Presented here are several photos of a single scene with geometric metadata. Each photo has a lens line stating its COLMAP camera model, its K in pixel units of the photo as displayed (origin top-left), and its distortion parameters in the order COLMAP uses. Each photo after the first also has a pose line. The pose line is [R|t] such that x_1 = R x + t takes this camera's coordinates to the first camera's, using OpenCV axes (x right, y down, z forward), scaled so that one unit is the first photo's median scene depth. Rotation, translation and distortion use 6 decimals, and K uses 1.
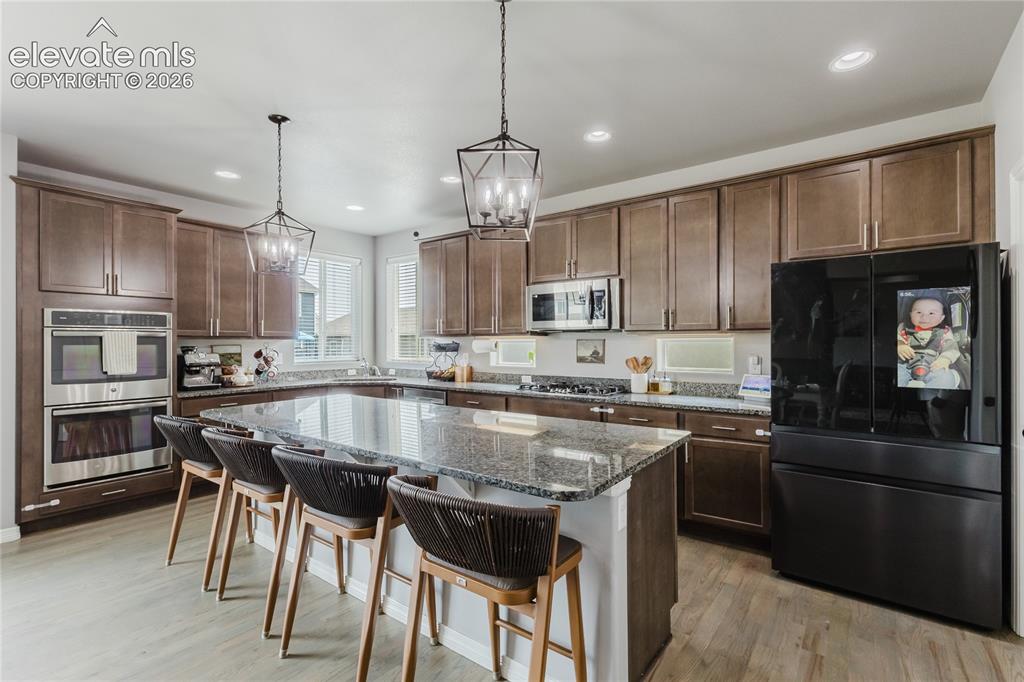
lens RADIAL K [[470.1, 0, 512.8], [0, 470.1, 341.0], [0, 0, 1]] dist [0.002600, 0.001172]
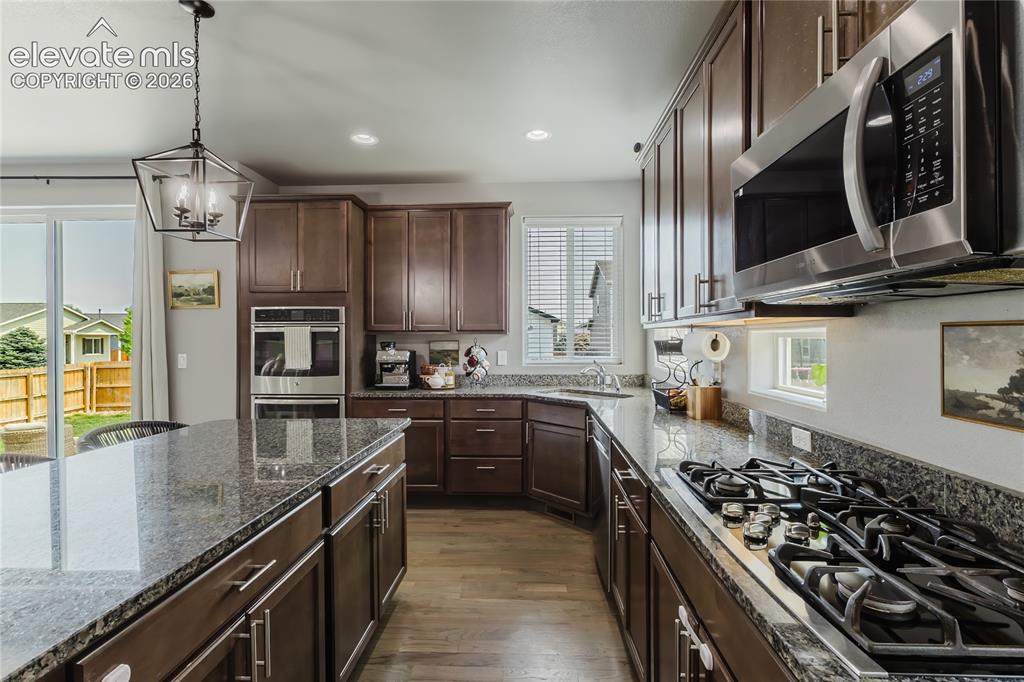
lens RADIAL K [[470.1, 0, 512.8], [0, 470.1, 341.0], [0, 0, 1]] dist [0.002600, 0.001172]
pose [[0.566592, 0.004245, -0.823988, 0.252694], [0.001560, 0.999979, 0.006224, 0.004387], [0.823997, -0.004812, 0.566574, 0.772920]]
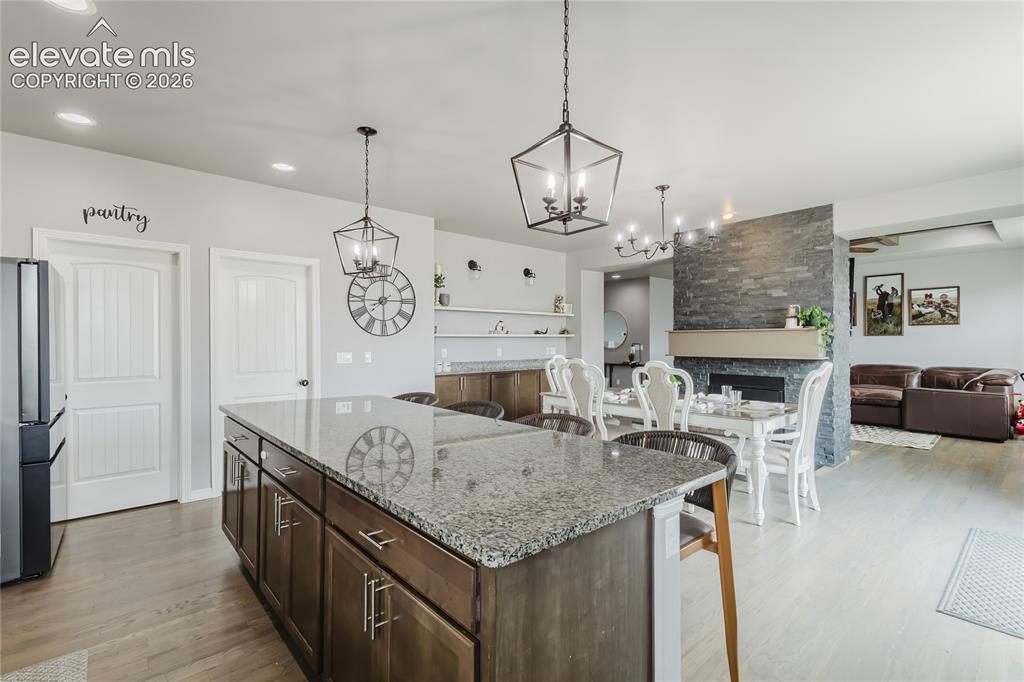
lens RADIAL K [[470.1, 0, 512.8], [0, 470.1, 341.0], [0, 0, 1]] dist [0.002600, 0.001172]
pose [[-0.982579, 0.008306, 0.185660, -0.410643], [0.007359, 0.999956, -0.005789, 0.008530], [-0.185700, -0.004322, -0.982597, 1.272881]]
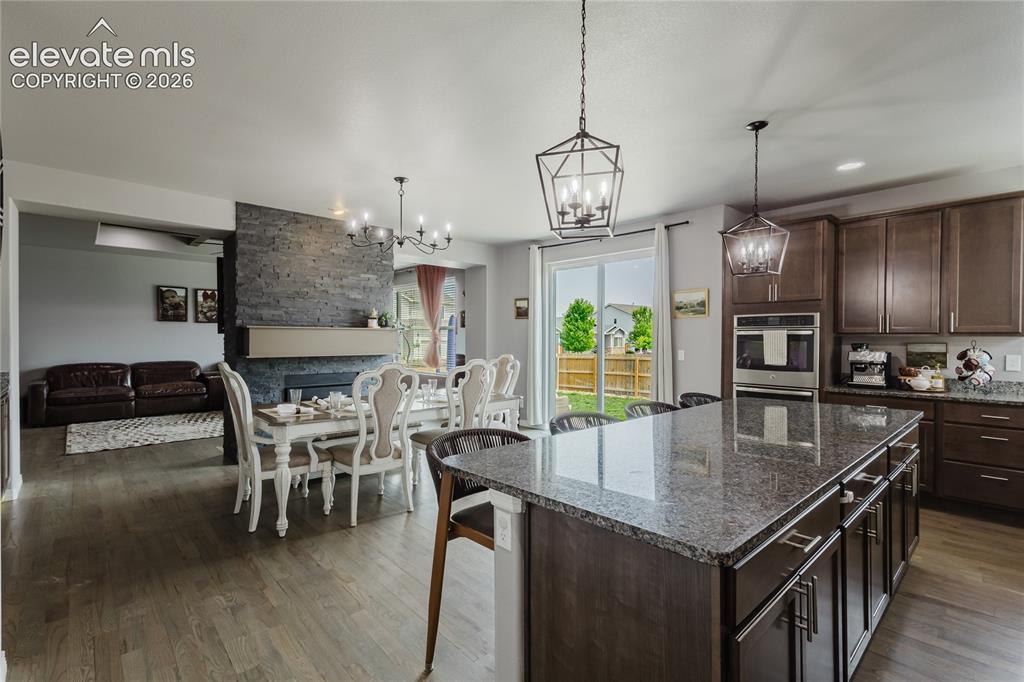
lens RADIAL K [[470.1, 0, 512.8], [0, 470.1, 341.0], [0, 0, 1]] dist [0.002600, 0.001172]
pose [[-0.174077, 0.010222, -0.984679, 0.490497], [-0.000789, 0.999944, 0.010520, -0.004715], [0.984732, 0.002608, -0.174059, 0.510880]]
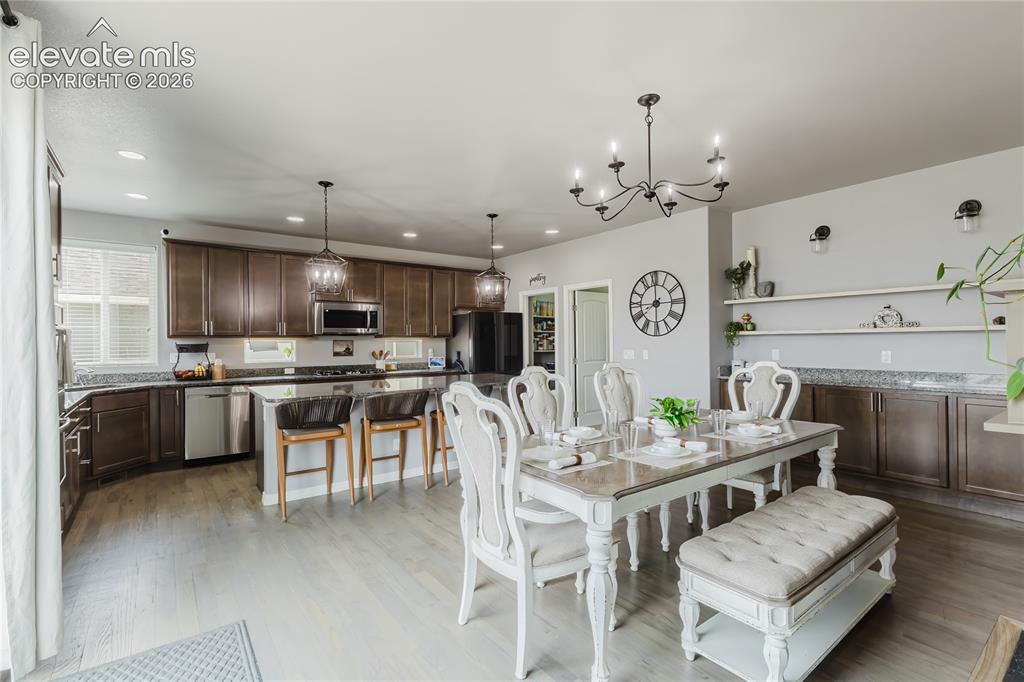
lens RADIAL K [[470.1, 0, 512.8], [0, 470.1, 341.0], [0, 0, 1]] dist [0.002600, 0.001172]
pose [[0.273776, 0.000383, 0.961793, -1.328730], [0.001343, 0.999999, -0.000780, 0.000185], [-0.961792, 0.001505, 0.273776, 0.059829]]
